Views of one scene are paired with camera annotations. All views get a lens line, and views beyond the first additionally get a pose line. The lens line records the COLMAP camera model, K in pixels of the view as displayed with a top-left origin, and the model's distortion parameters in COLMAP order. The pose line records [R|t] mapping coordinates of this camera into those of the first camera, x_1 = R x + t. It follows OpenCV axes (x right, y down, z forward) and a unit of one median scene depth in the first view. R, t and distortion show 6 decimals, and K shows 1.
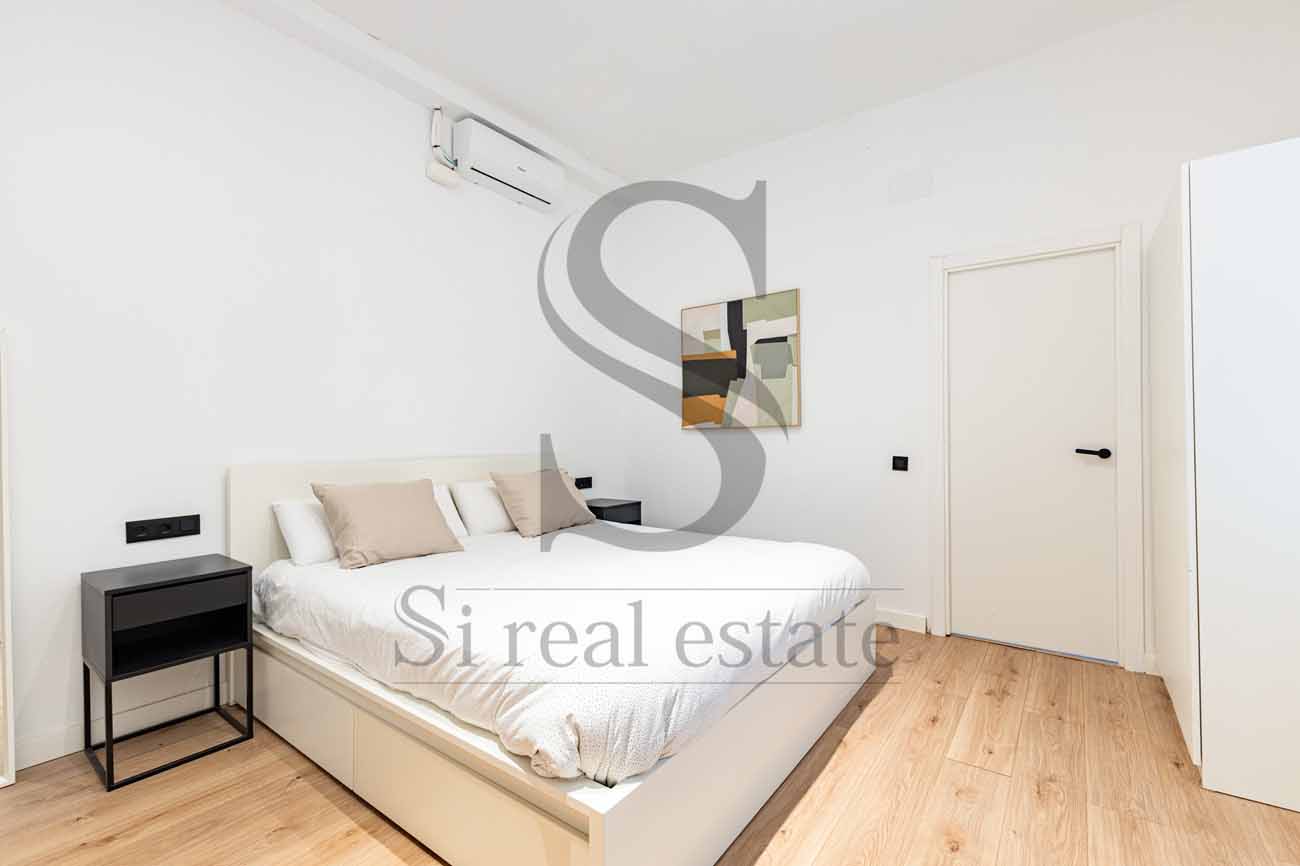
lens RADIAL K [[565.2, 0, 646.4], [0, 565.2, 432.7], [0, 0, 1]] dist [0.012435, -0.000144]
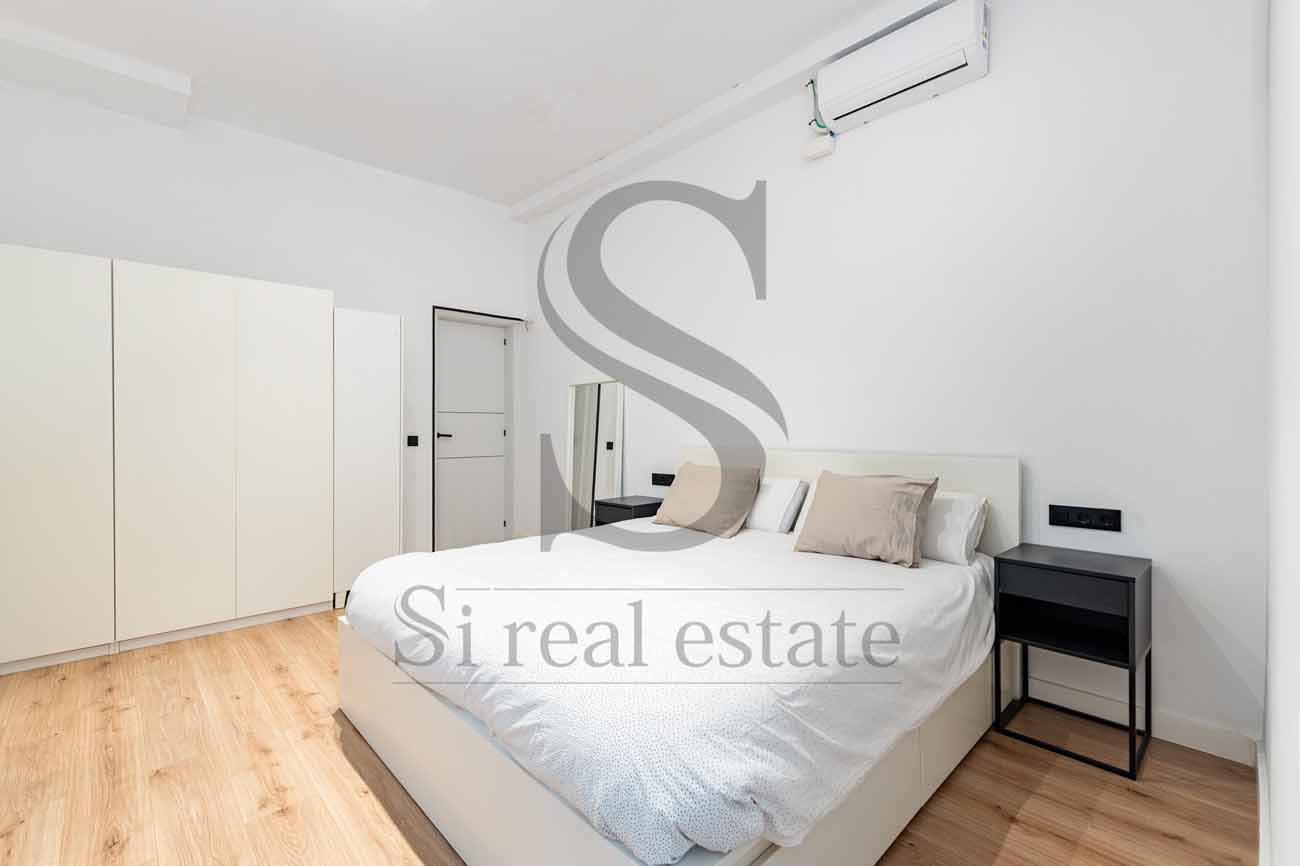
lens RADIAL K [[565.2, 0, 645.4], [0, 565.2, 431.4], [0, 0, 1]] dist [0.012435, -0.000144]
pose [[-0.165414, 0.009425, -0.986179, 0.538099], [0.003744, 0.999953, 0.008929, 0.001588], [0.986217, -0.002215, -0.165441, 0.753365]]
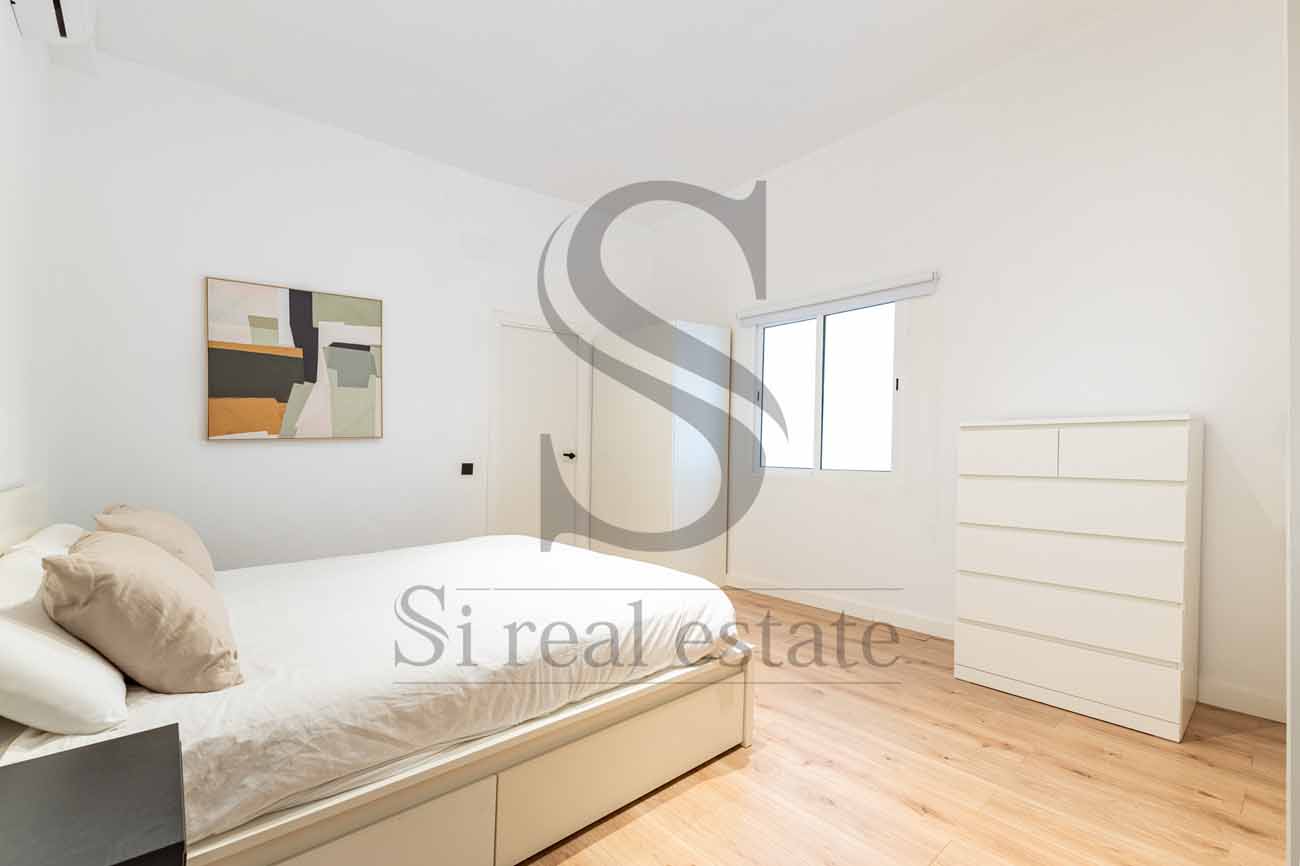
lens RADIAL K [[565.2, 0, 650.0], [0, 565.2, 440.6], [0, 0, 1]] dist [0.012435, -0.000144]
pose [[0.221481, 0.007046, 0.975139, -0.574294], [0.010171, 0.999903, -0.009535, 0.007546], [-0.975112, 0.012030, 0.221388, 0.299718]]
